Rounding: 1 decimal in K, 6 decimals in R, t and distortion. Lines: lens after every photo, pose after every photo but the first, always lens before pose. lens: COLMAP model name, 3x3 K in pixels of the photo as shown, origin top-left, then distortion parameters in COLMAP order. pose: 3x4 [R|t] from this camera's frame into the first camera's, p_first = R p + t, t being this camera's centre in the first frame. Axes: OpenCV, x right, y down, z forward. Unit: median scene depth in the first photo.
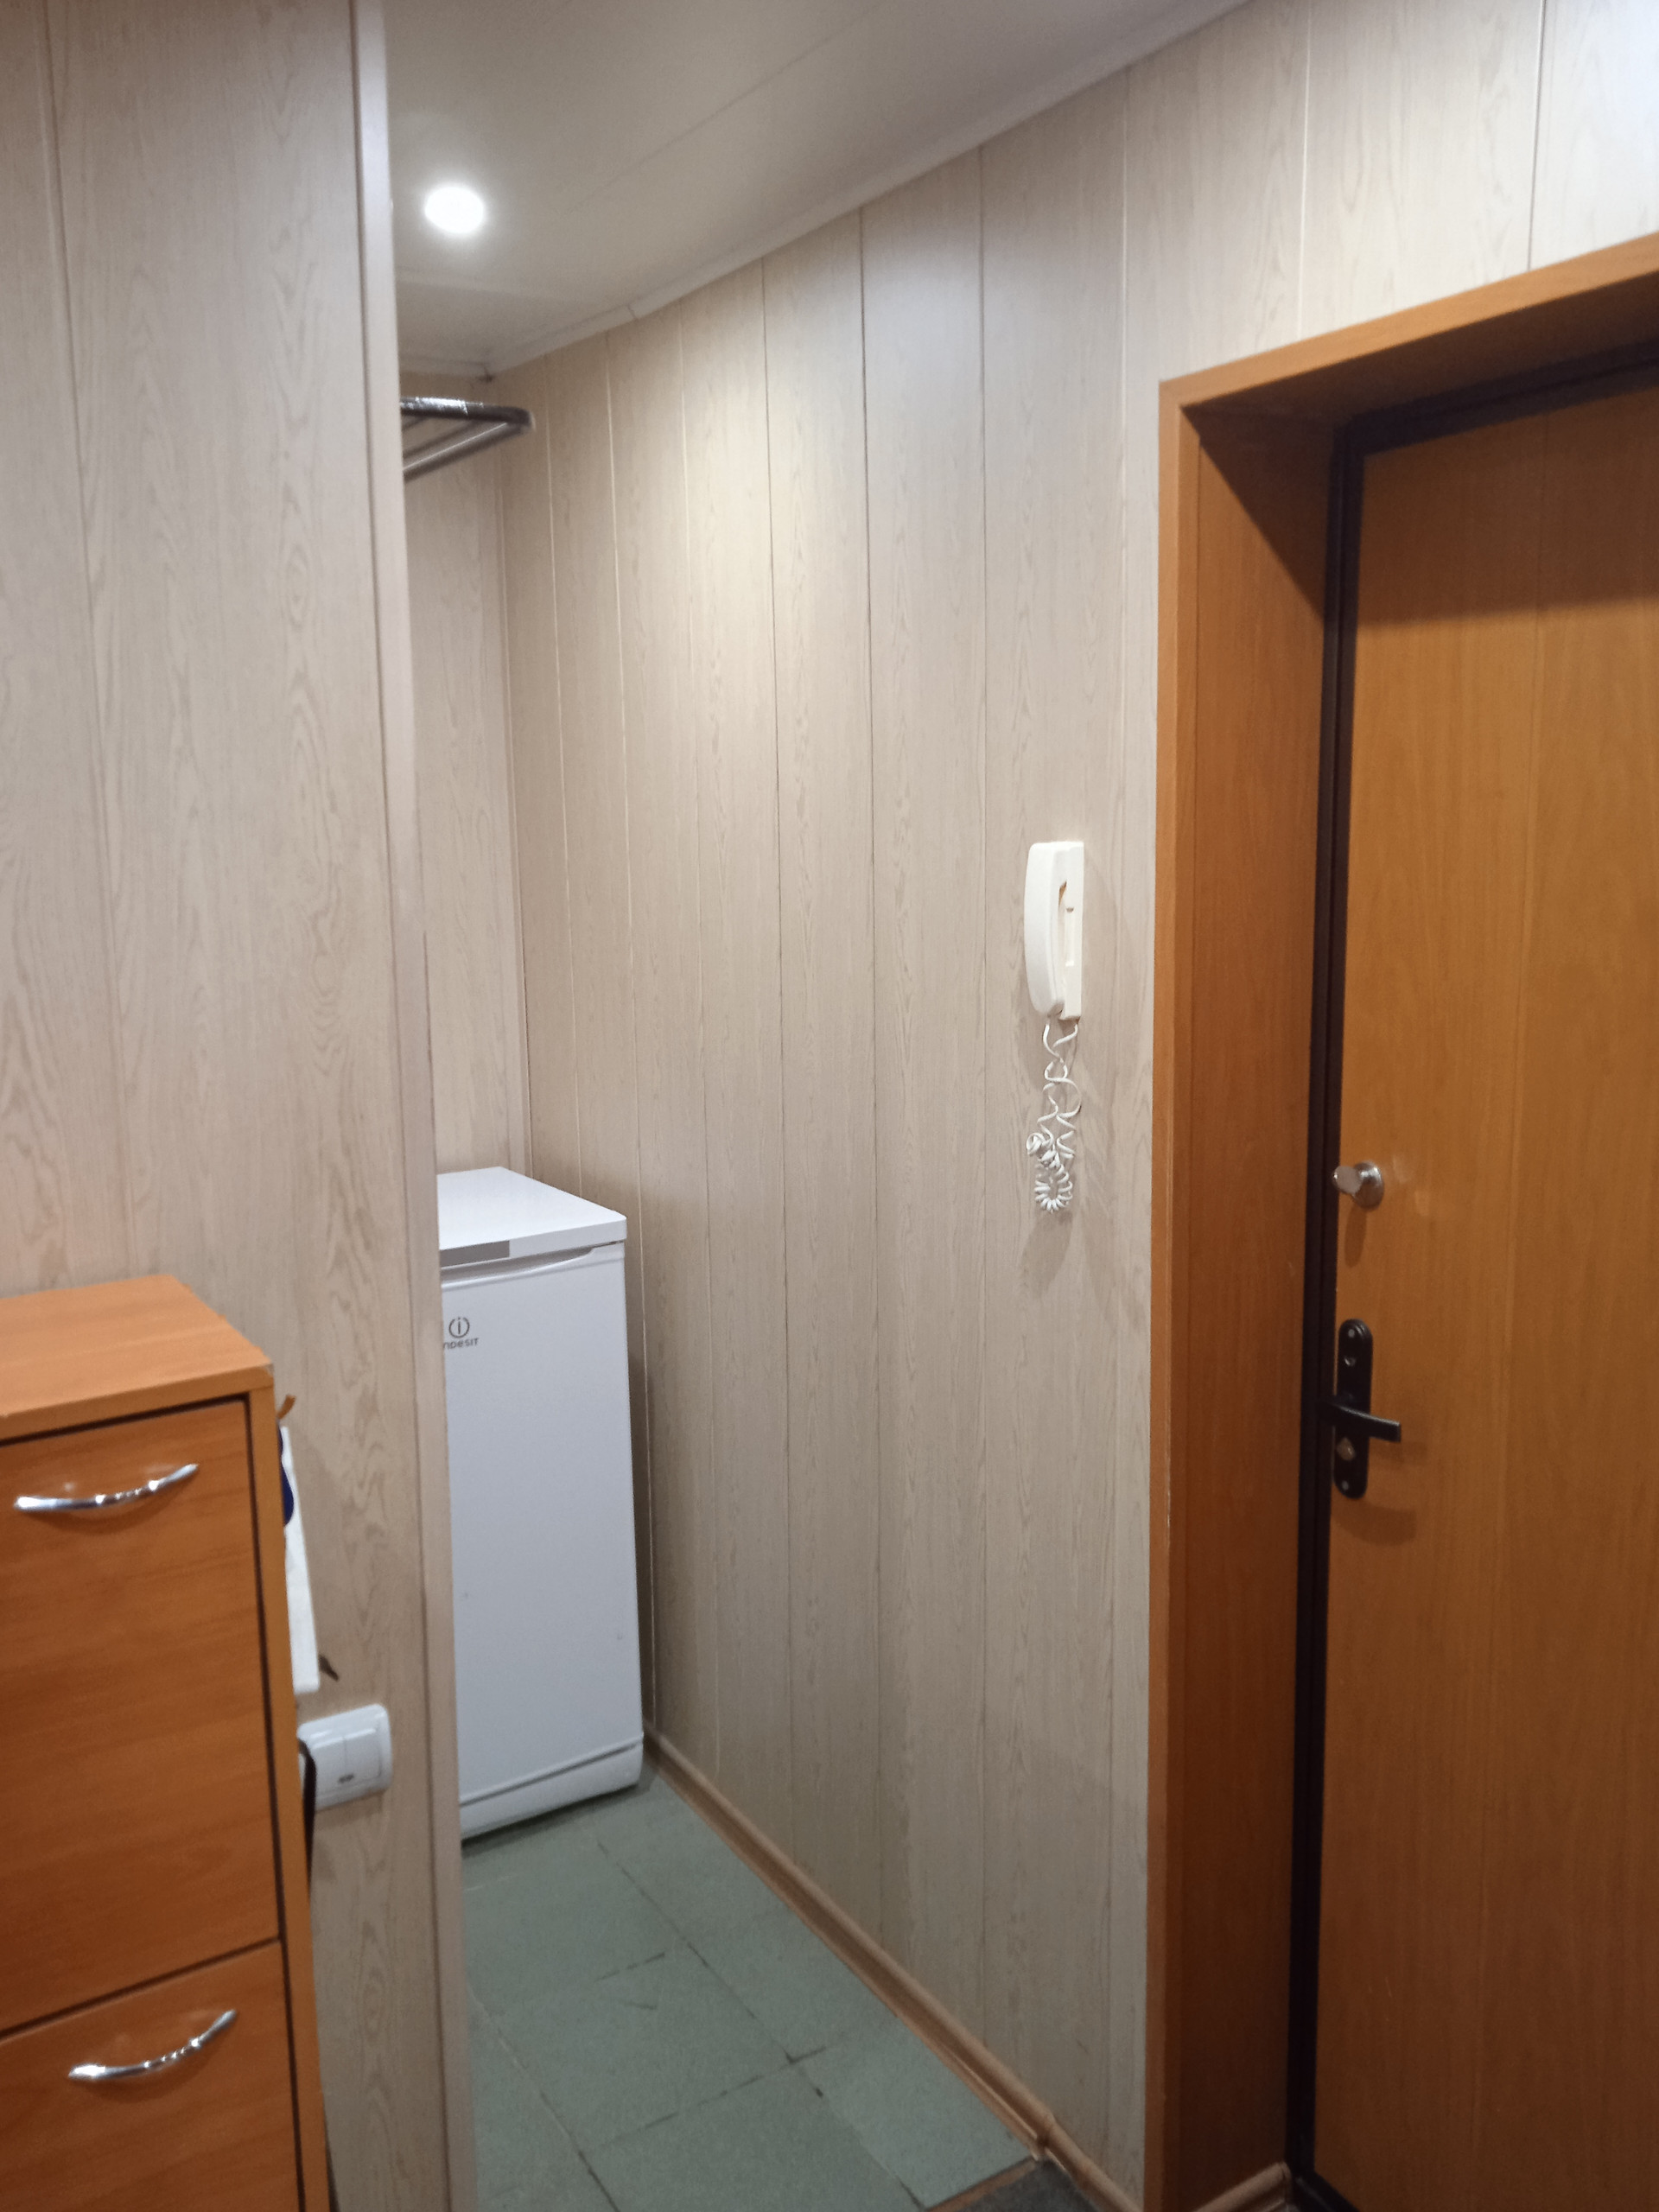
lens RADIAL K [[1806.9, 0, 828.9], [0, 1806.9, 1083.0], [0, 0, 1]] dist [0.088382, -0.142750]
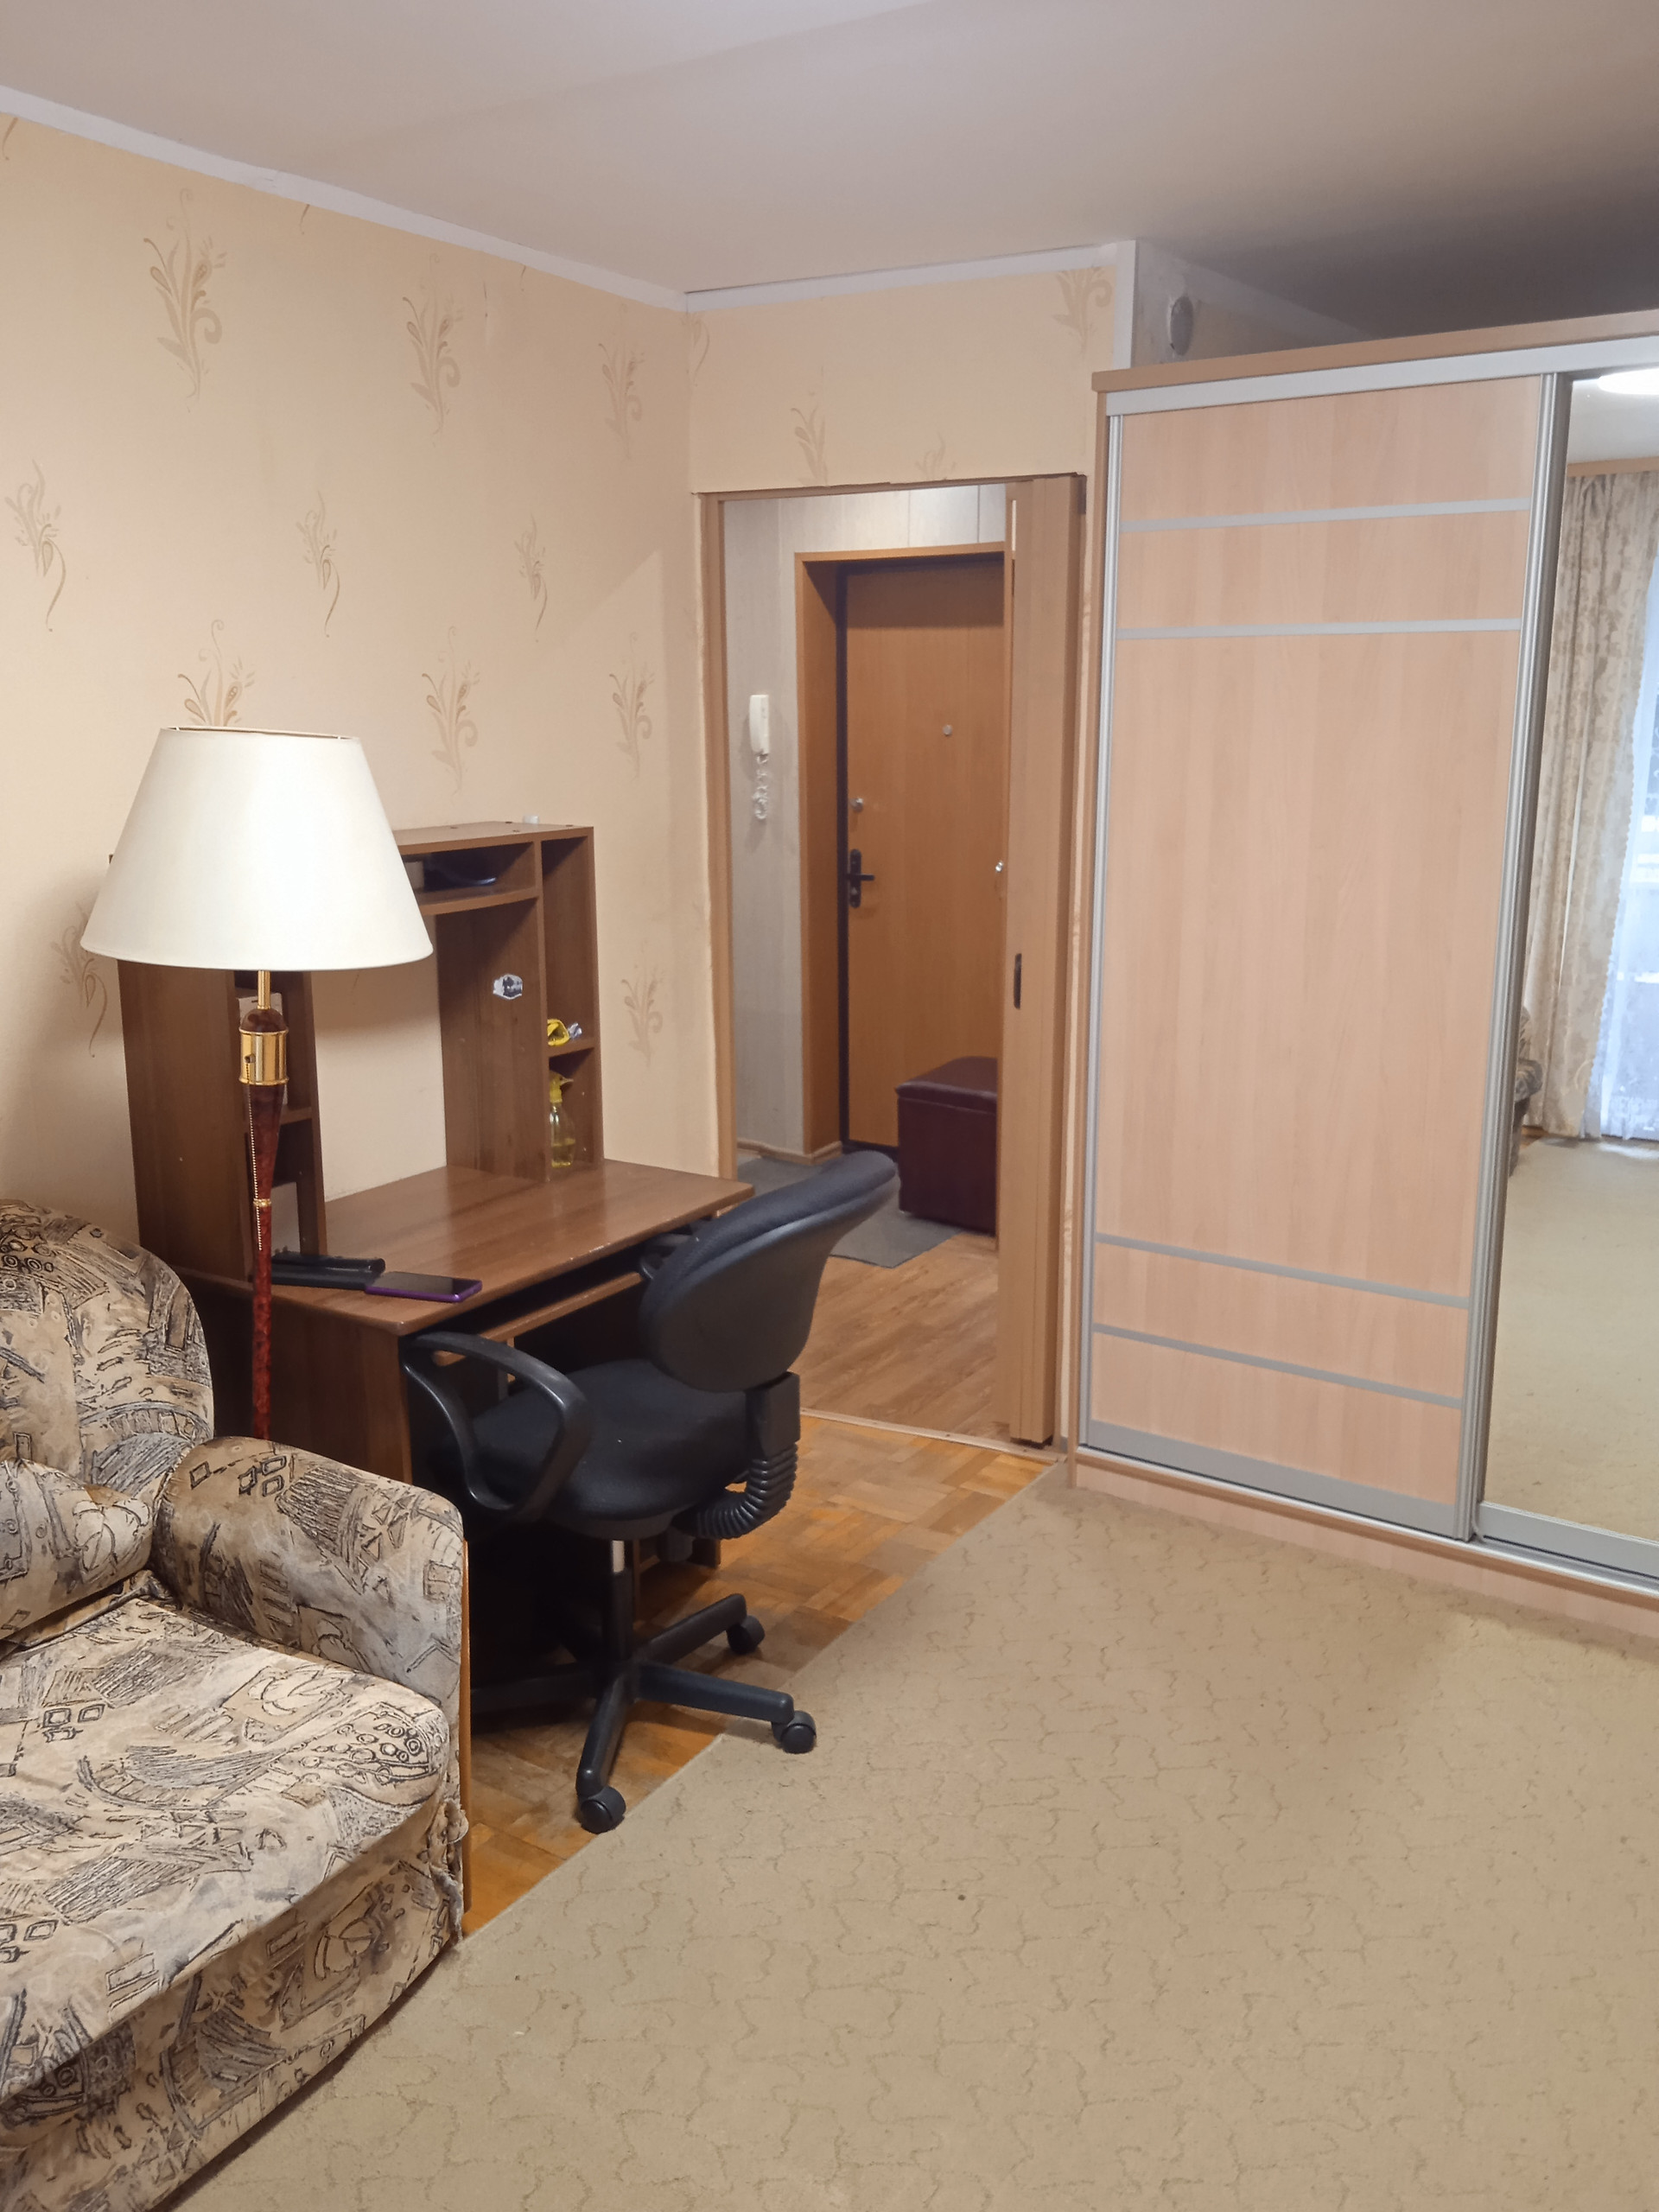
lens RADIAL K [[1806.9, 0, 828.9], [0, 1806.9, 1083.0], [0, 0, 1]] dist [0.088382, -0.142750]
pose [[0.901044, -0.076285, 0.426966, -1.135135], [0.057827, 0.996752, 0.056051, 0.357845], [-0.429855, -0.025814, 0.902529, -1.847555]]
